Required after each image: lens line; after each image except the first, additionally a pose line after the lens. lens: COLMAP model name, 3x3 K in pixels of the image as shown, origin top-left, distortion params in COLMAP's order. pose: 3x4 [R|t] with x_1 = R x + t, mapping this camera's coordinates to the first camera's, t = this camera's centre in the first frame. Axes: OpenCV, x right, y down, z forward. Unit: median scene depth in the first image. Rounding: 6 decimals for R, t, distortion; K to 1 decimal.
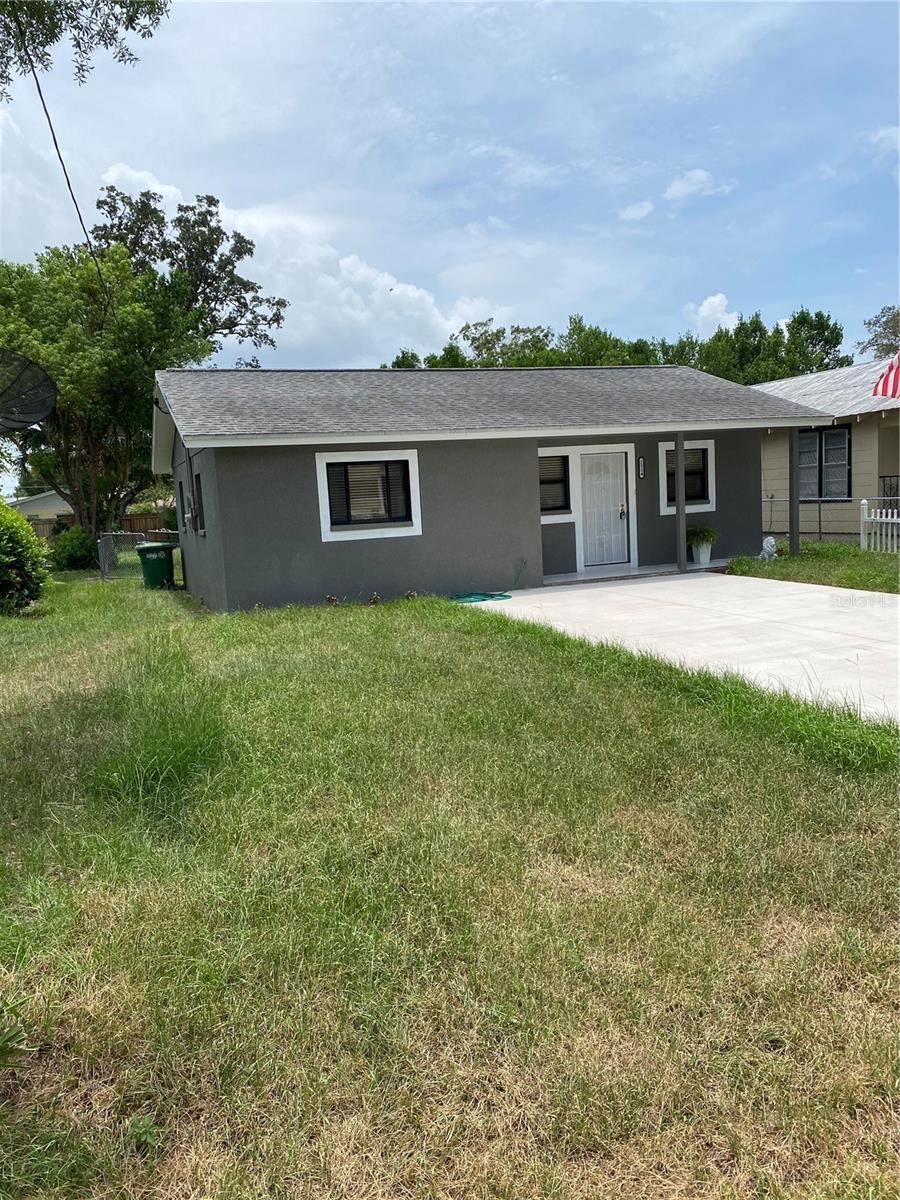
lens RADIAL K [[912.5, 0, 462.8], [0, 912.5, 595.0], [0, 0, 1]] dist [0.038706, -0.058315]
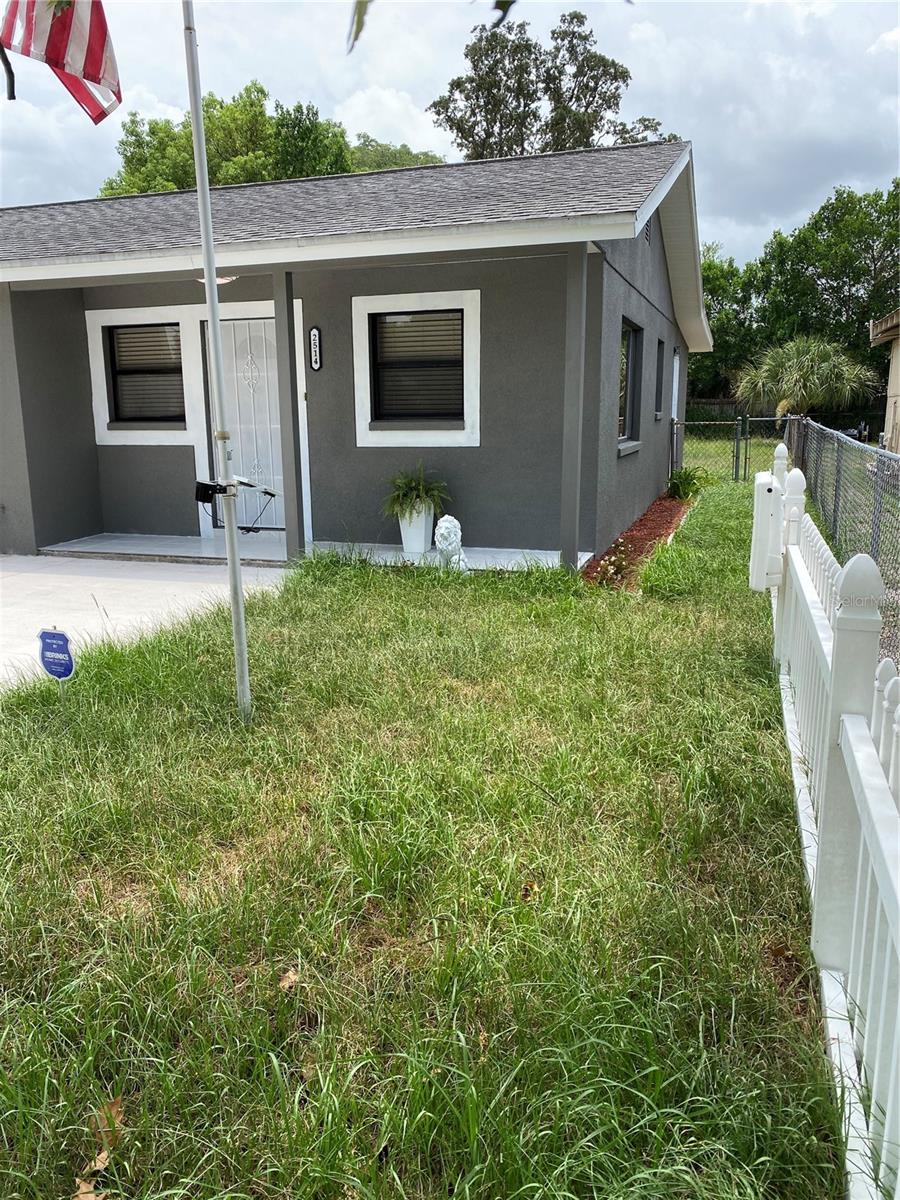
lens RADIAL K [[912.5, 0, 462.8], [0, 912.5, 595.0], [0, 0, 1]] dist [0.038706, -0.058315]
pose [[0.821424, 0.166017, -0.545619, 0.545655], [-0.093956, 0.983014, 0.157655, -0.090234], [0.562525, -0.078238, 0.823070, 0.603243]]
